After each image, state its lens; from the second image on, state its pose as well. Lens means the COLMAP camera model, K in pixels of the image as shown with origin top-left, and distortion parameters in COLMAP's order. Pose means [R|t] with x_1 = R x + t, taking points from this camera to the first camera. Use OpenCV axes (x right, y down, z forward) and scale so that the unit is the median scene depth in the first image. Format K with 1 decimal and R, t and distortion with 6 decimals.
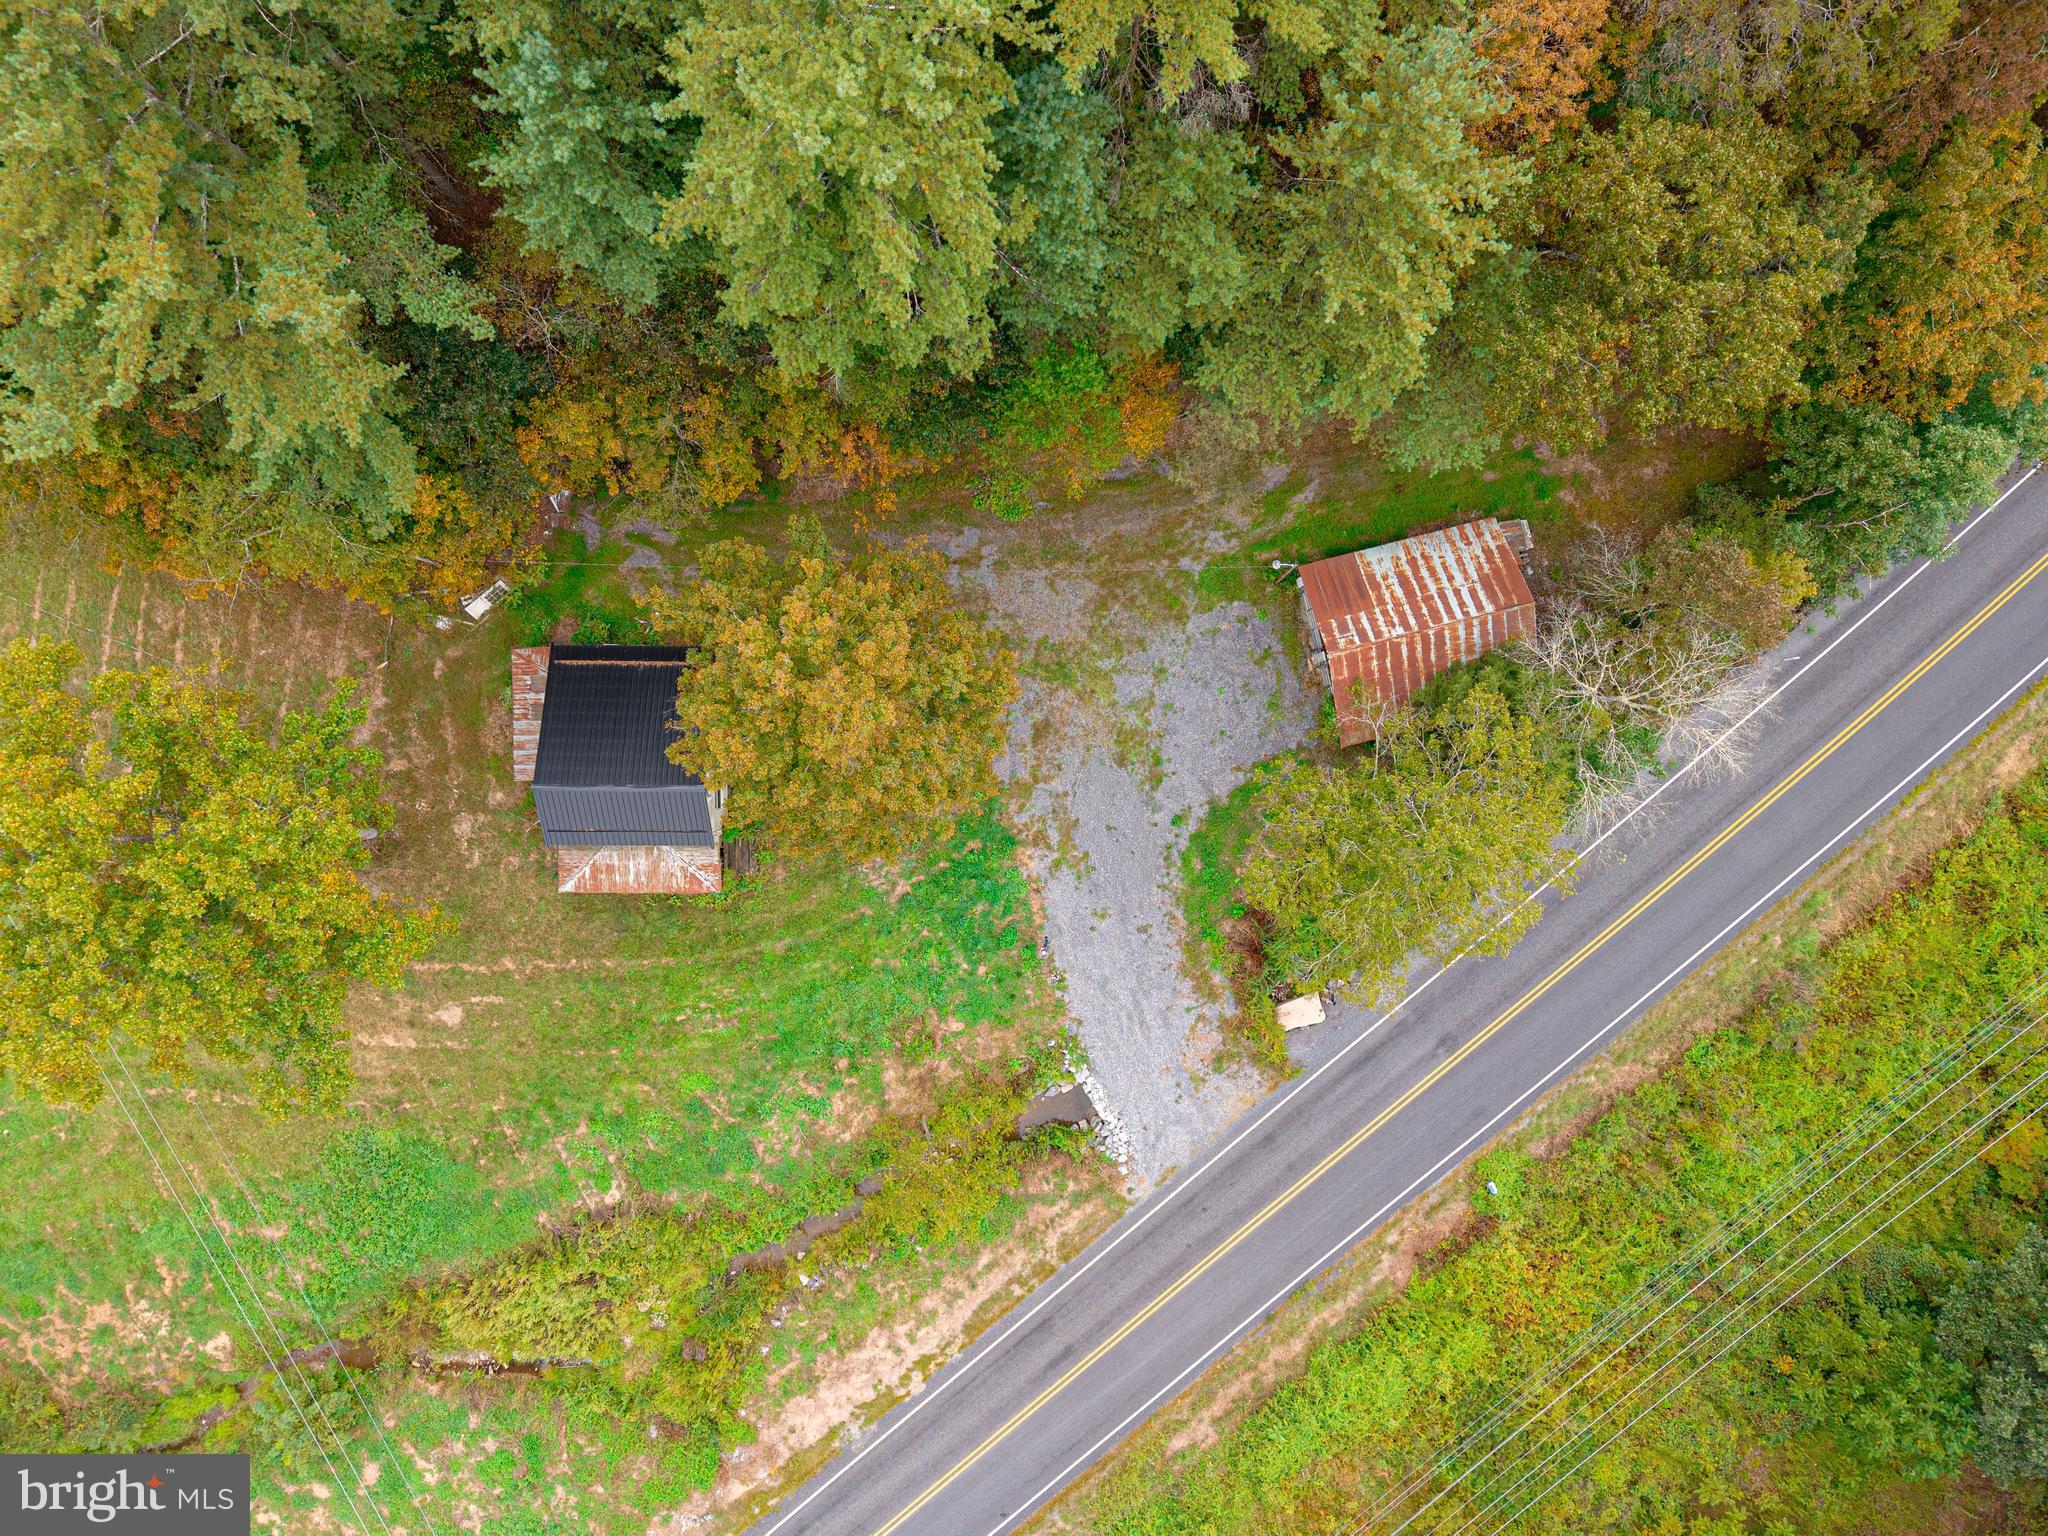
lens RADIAL K [[1359.3, 0, 1024.0], [0, 1359.3, 768.0], [0, 0, 1]] dist [0.017063, 0.002371]
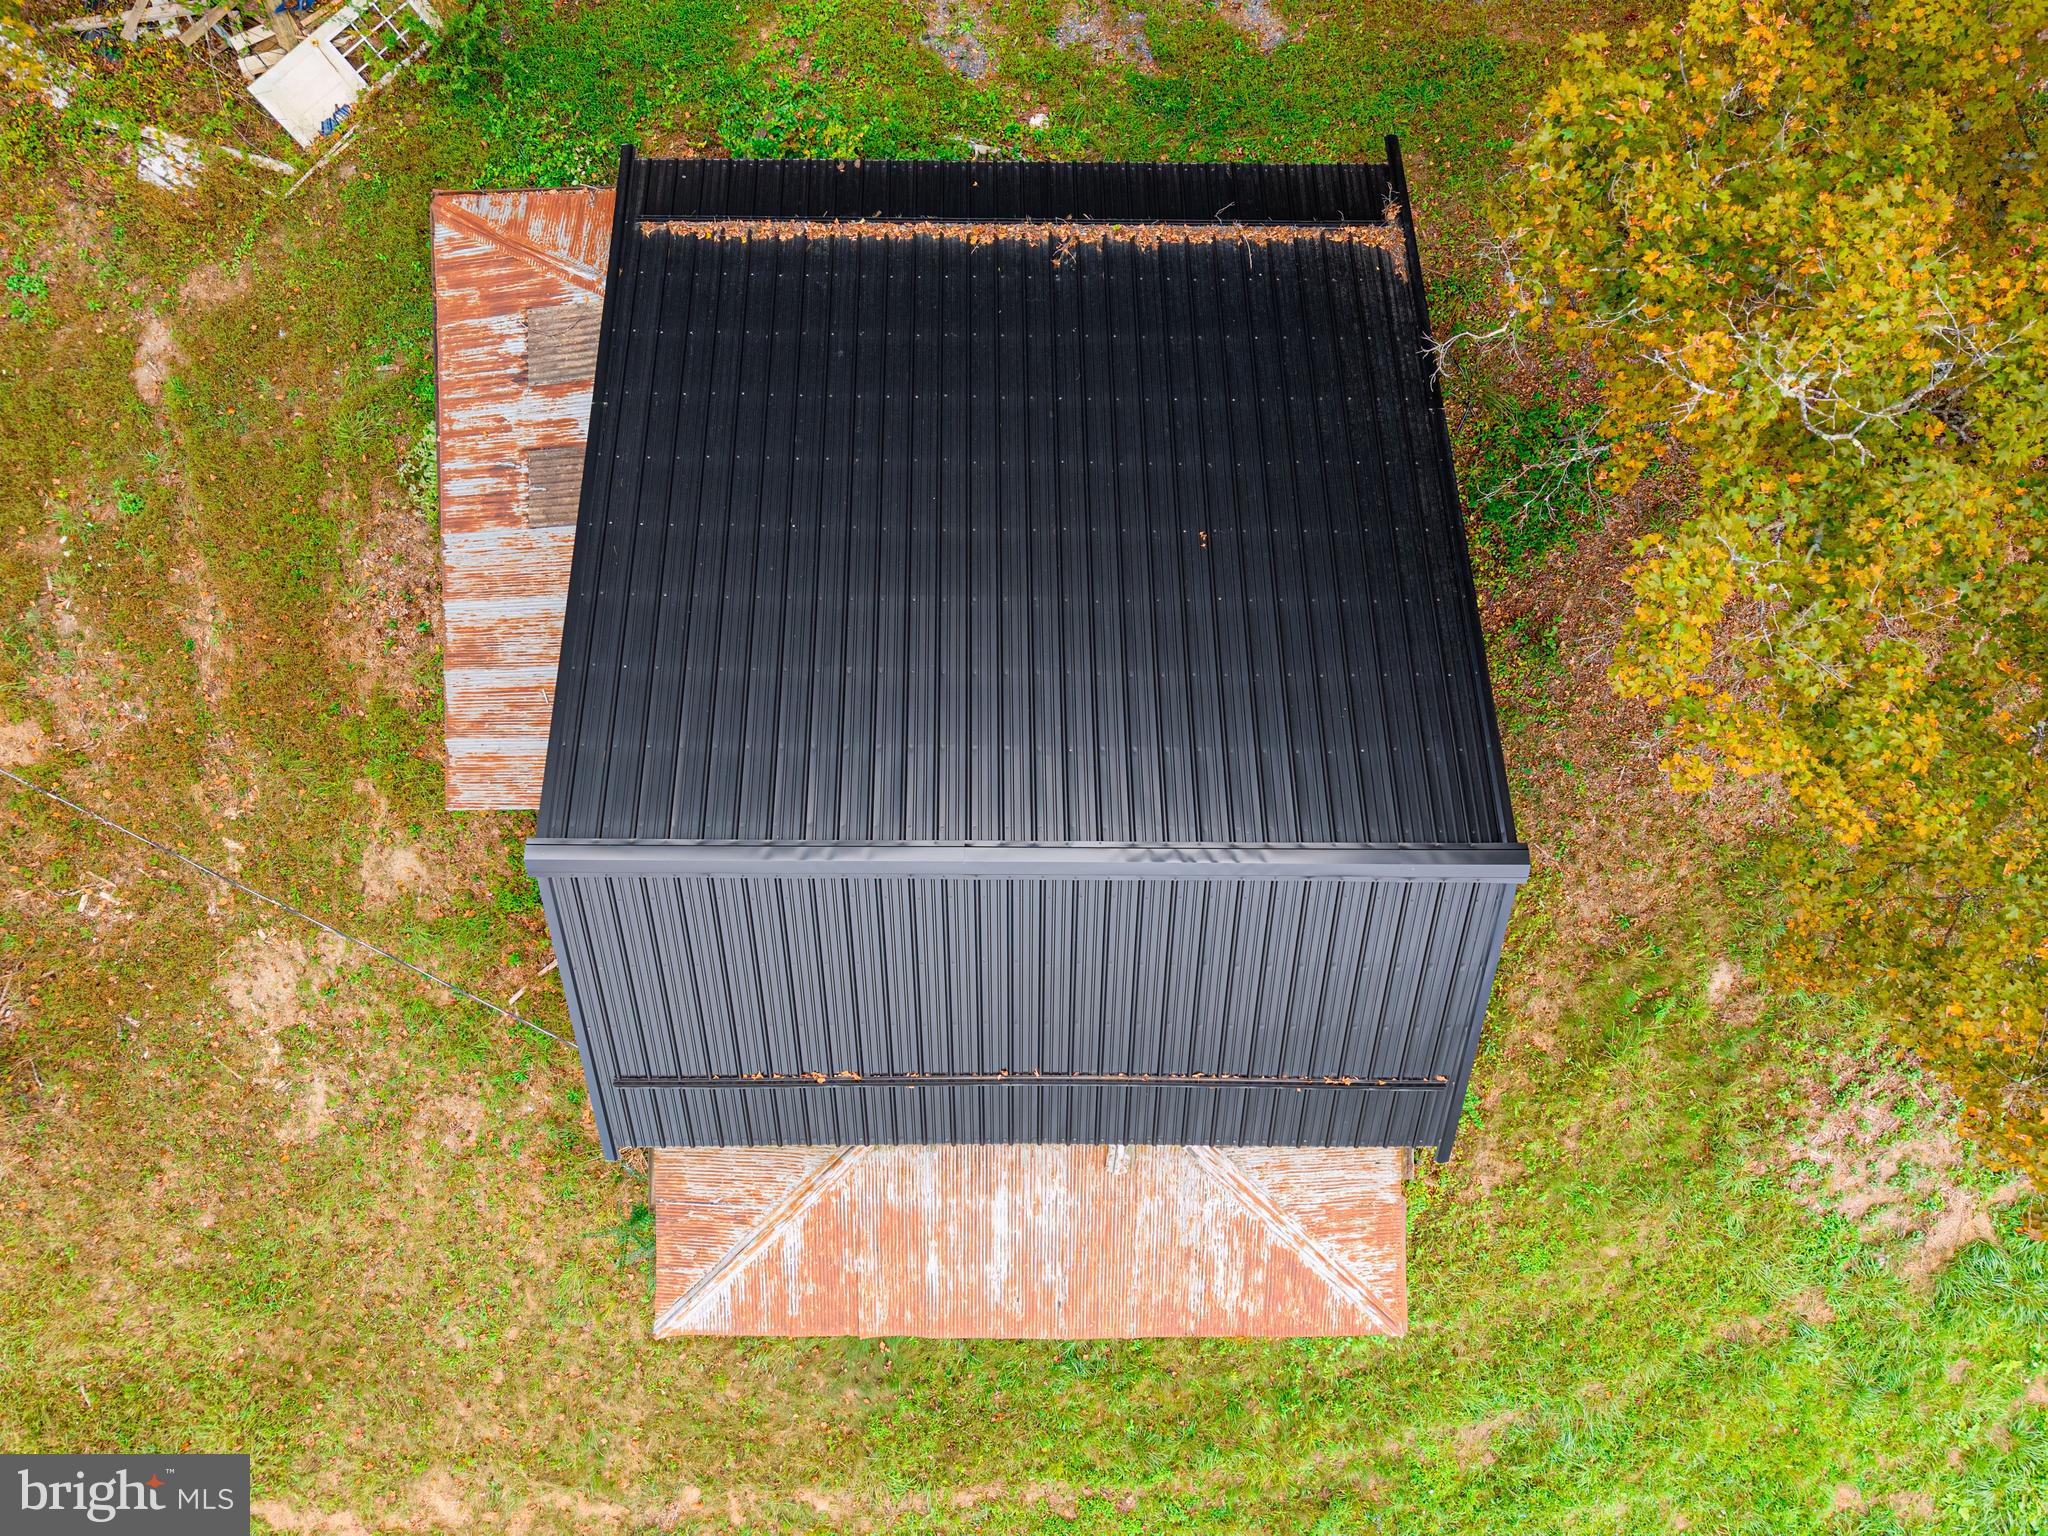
lens RADIAL K [[1359.3, 0, 1024.0], [0, 1359.3, 768.0], [0, 0, 1]] dist [0.017063, 0.002371]
pose [[0.999998, 0.000831, -0.001567, -0.265981], [-0.000823, 0.999988, 0.004810, 0.001083], [0.001571, -0.004808, 0.999987, 0.737549]]
